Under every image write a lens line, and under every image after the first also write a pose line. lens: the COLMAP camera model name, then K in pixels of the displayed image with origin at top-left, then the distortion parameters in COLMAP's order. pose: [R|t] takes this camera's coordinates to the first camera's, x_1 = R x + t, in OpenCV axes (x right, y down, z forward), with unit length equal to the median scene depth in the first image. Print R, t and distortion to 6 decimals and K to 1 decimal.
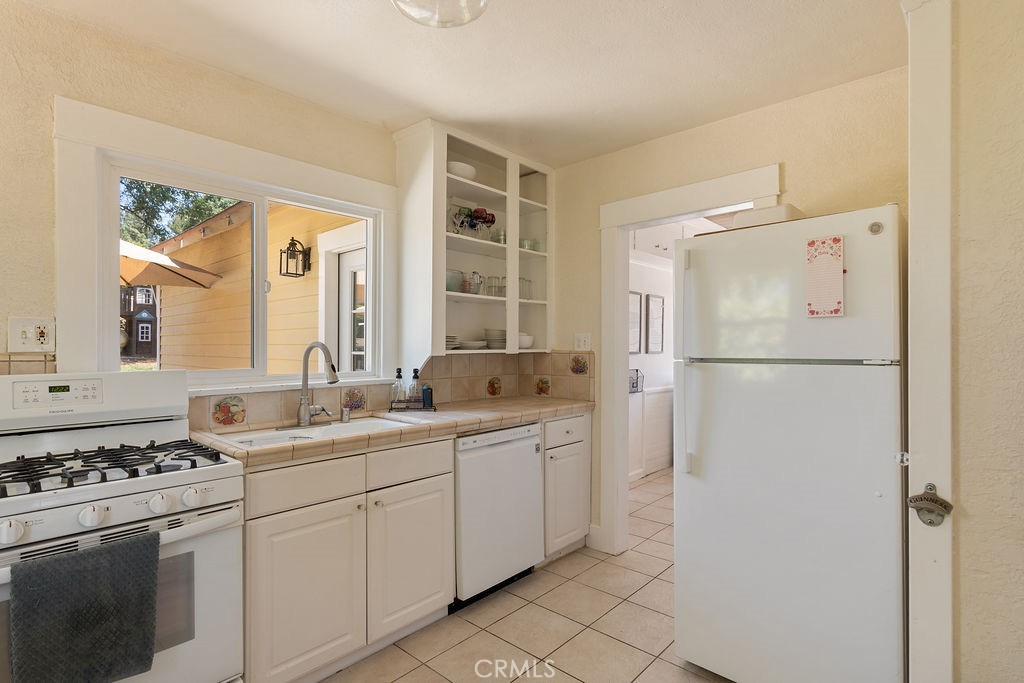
lens RADIAL K [[506.1, 0, 512.0], [0, 506.1, 341.5], [0, 0, 1]] dist [-0.000312, 0.000543]
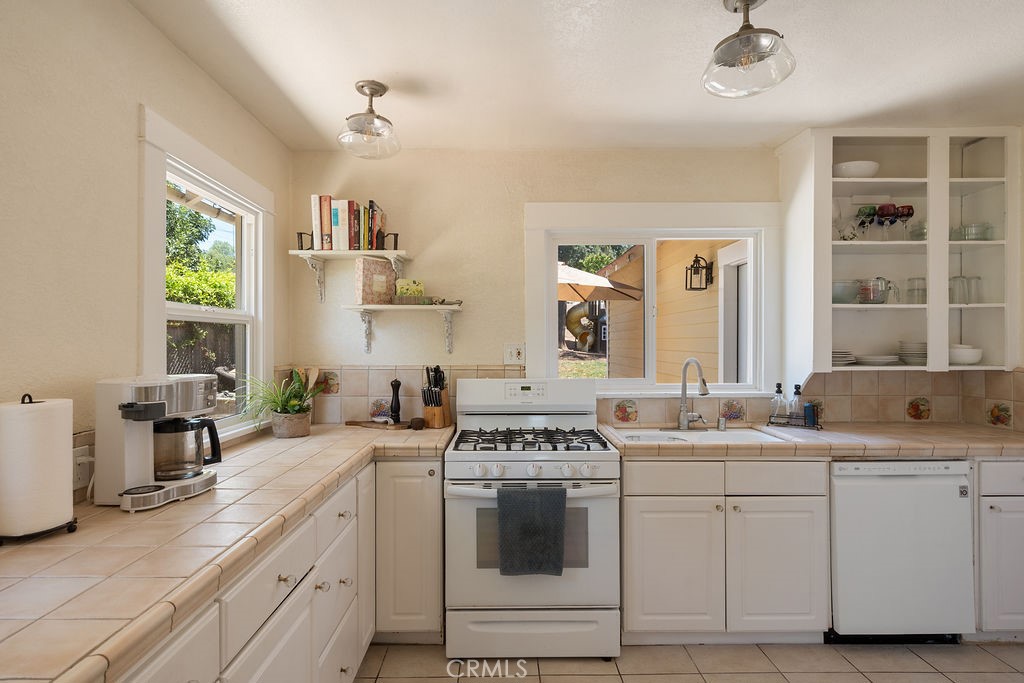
lens RADIAL K [[509.4, 0, 512.0], [0, 509.4, 341.5], [0, 0, 1]] dist [0.001506, 0.000898]
pose [[0.691452, -0.003070, -0.722416, 0.162937], [0.004349, 0.999991, -0.000088, -0.037167], [0.722410, -0.003081, 0.691458, -0.098296]]
